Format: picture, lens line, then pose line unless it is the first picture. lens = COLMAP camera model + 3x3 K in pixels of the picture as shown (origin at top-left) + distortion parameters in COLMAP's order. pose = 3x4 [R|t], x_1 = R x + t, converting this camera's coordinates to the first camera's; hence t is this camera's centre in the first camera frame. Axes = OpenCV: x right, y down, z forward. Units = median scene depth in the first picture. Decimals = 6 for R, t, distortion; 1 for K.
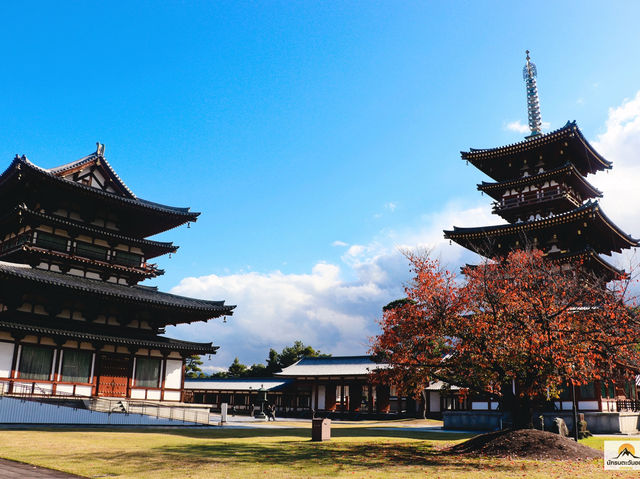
lens RADIAL K [[627.6, 0, 320.0], [0, 627.6, 239.5], [0, 0, 1]] dist [-0.128779, 0.010873]
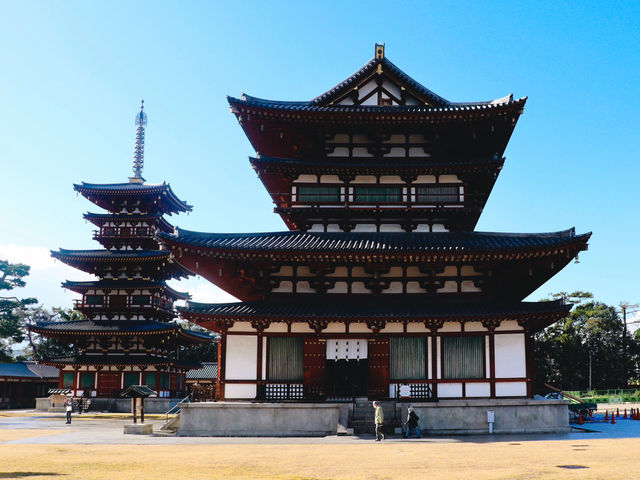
lens RADIAL K [[833.4, 0, 320.0], [0, 833.4, 240.0], [0, 0, 1]] dist [-0.228874, 0.009574]
pose [[0.657019, -0.170406, -0.734363, 0.284180], [0.213924, 0.976218, -0.035134, 0.092659], [0.722885, -0.134014, 0.677847, 0.315515]]
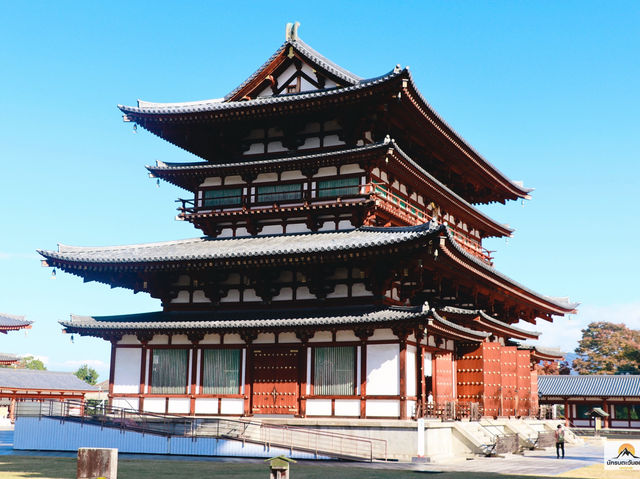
lens RADIAL K [[1002.8, 0, 320.0], [0, 1002.8, 239.5], [0, 0, 1]] dist [-0.035837, -0.023375]
pose [[0.274177, -0.188888, -0.942946, 0.634703], [0.239759, 0.962985, -0.123189, 0.210145], [0.931312, -0.192304, 0.309316, 0.720047]]
